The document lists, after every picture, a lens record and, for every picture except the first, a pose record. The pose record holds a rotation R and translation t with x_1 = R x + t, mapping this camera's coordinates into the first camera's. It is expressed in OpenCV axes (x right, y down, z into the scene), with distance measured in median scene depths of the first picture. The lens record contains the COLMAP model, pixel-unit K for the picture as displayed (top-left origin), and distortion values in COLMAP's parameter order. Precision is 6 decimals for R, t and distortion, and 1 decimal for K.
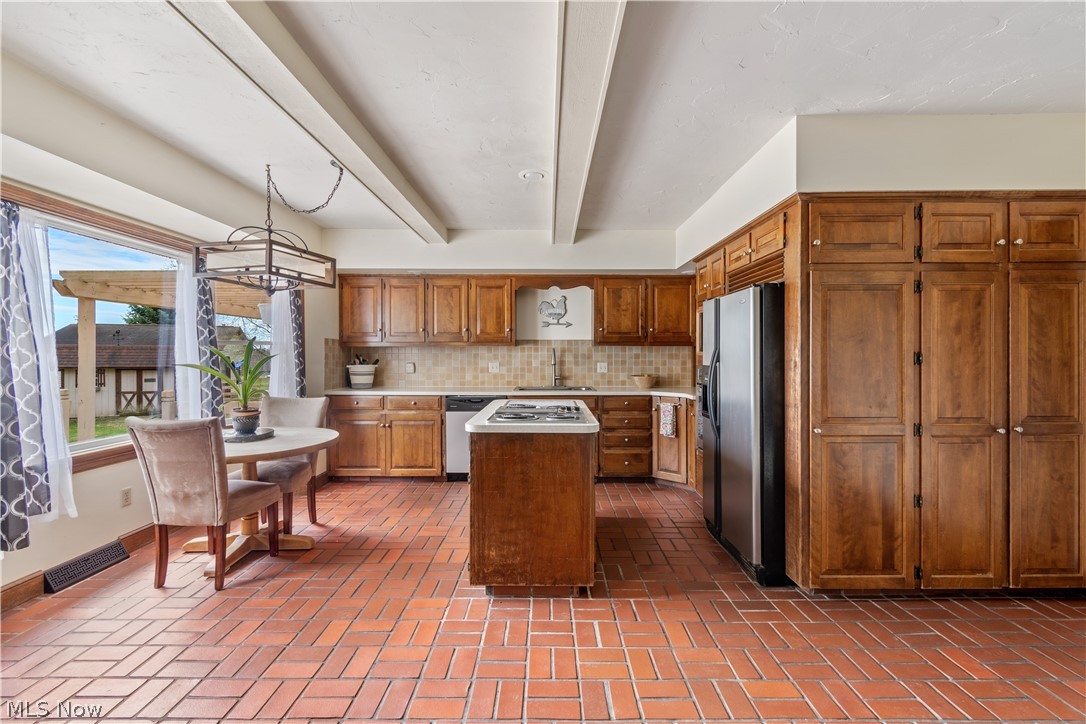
lens RADIAL K [[483.9, 0, 542.0], [0, 483.9, 355.0], [0, 0, 1]] dist [0.004215, -0.000669]
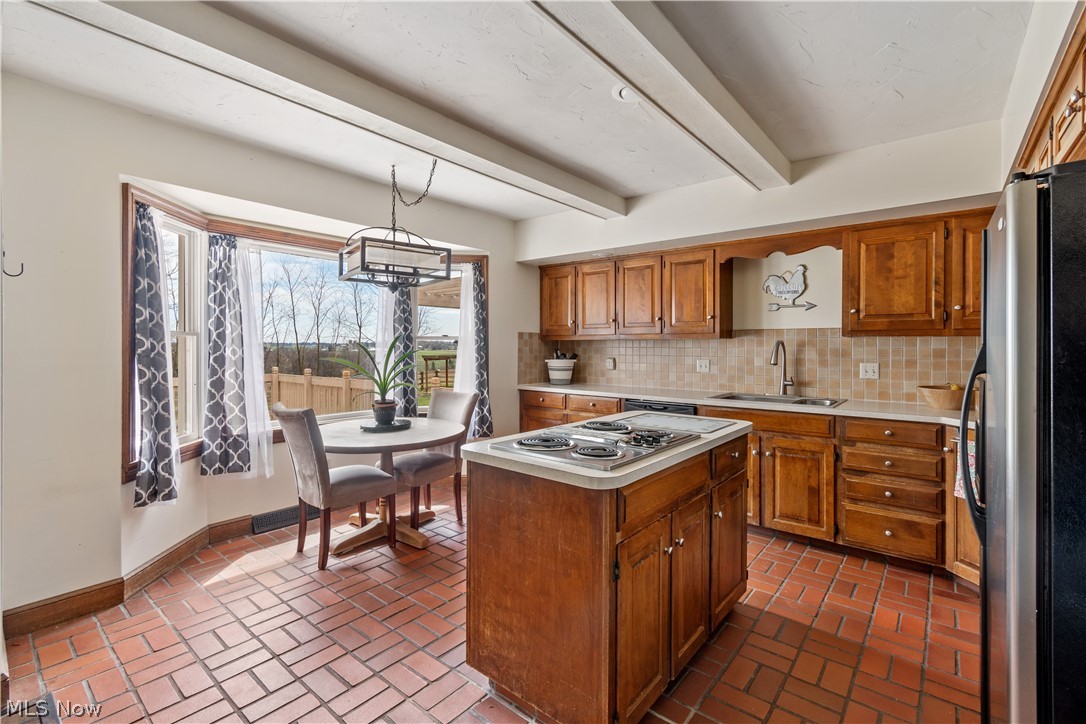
lens RADIAL K [[483.9, 0, 548.2], [0, 483.9, 345.9], [0, 0, 1]] dist [0.004215, -0.000669]
pose [[0.778155, 0.001483, -0.628070, 0.210589], [-0.002768, 0.999996, -0.001068, -0.005372], [0.628066, 0.002570, 0.778156, 0.254348]]
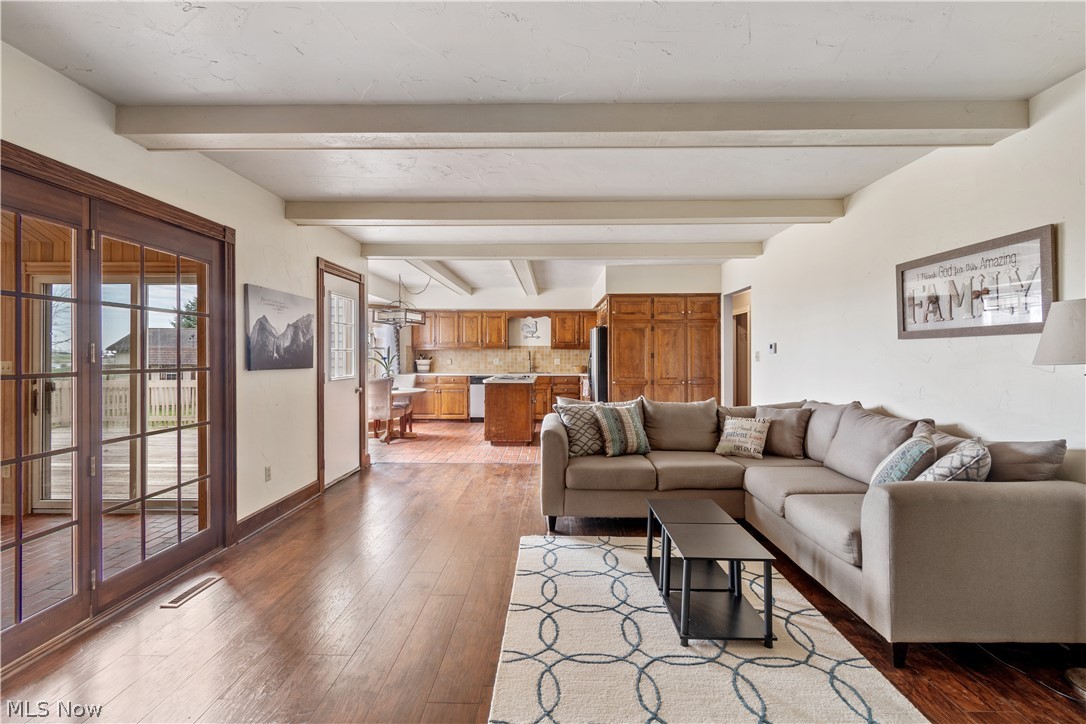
lens RADIAL K [[483.9, 0, 544.3], [0, 483.9, 352.5], [0, 0, 1]] dist [0.004215, -0.000669]
pose [[0.999942, 0.000943, -0.010730, 0.103264], [-0.001003, 0.999984, -0.005589, 0.002993], [0.010725, 0.005600, 0.999927, -0.829089]]
